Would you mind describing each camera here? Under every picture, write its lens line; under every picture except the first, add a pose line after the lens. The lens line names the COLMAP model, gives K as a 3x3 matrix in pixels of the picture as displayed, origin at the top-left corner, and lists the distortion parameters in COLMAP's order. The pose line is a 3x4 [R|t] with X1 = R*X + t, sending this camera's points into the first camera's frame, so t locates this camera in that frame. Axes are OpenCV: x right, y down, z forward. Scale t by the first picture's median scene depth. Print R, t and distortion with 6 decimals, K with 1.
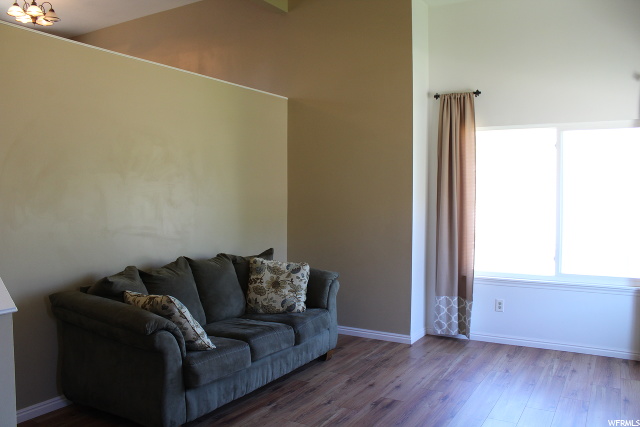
lens RADIAL K [[535.5, 0, 320.8], [0, 535.5, 209.5], [0, 0, 1]] dist [-0.157441, 0.139640]
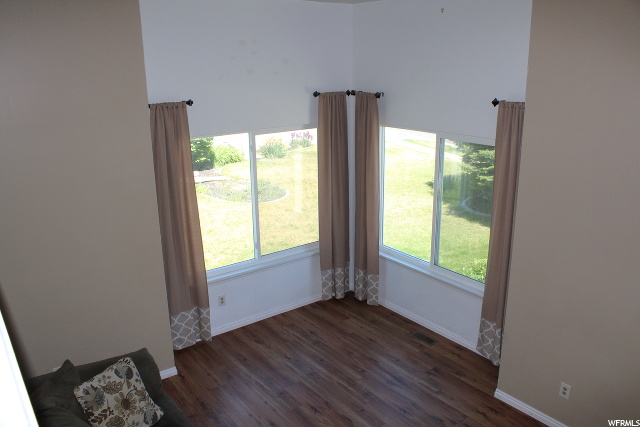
lens RADIAL K [[535.5, 0, 321.5], [0, 535.5, 209.5], [0, 0, 1]] dist [-0.157441, 0.139640]
pose [[0.385196, -0.262804, 0.884623, -0.559275], [0.037611, 0.962268, 0.269493, -0.319694], [-0.922068, -0.070536, 0.380546, 0.462243]]
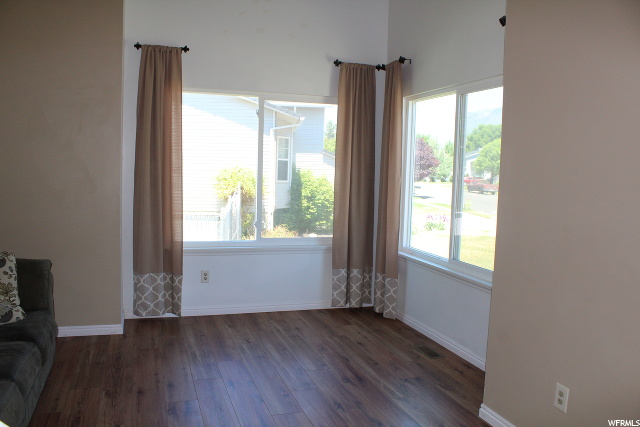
lens RADIAL K [[535.5, 0, 319.0], [0, 535.5, 209.6], [0, 0, 1]] dist [-0.157441, 0.139640]
pose [[0.660205, -0.043882, 0.749803, -0.276686], [-0.007503, 0.997857, 0.065005, -0.004791], [-0.751048, -0.048542, 0.658460, 0.236491]]
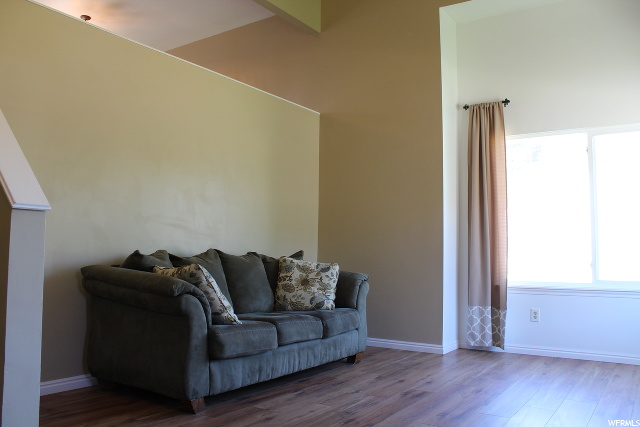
lens RADIAL K [[535.5, 0, 319.6], [0, 535.5, 208.8], [0, 0, 1]] dist [-0.157441, 0.139640]
pose [[0.997895, 0.006018, -0.064565, 0.006250], [-0.013396, 0.993339, -0.114451, 0.116526], [0.063446, 0.115075, 0.991329, 0.000379]]
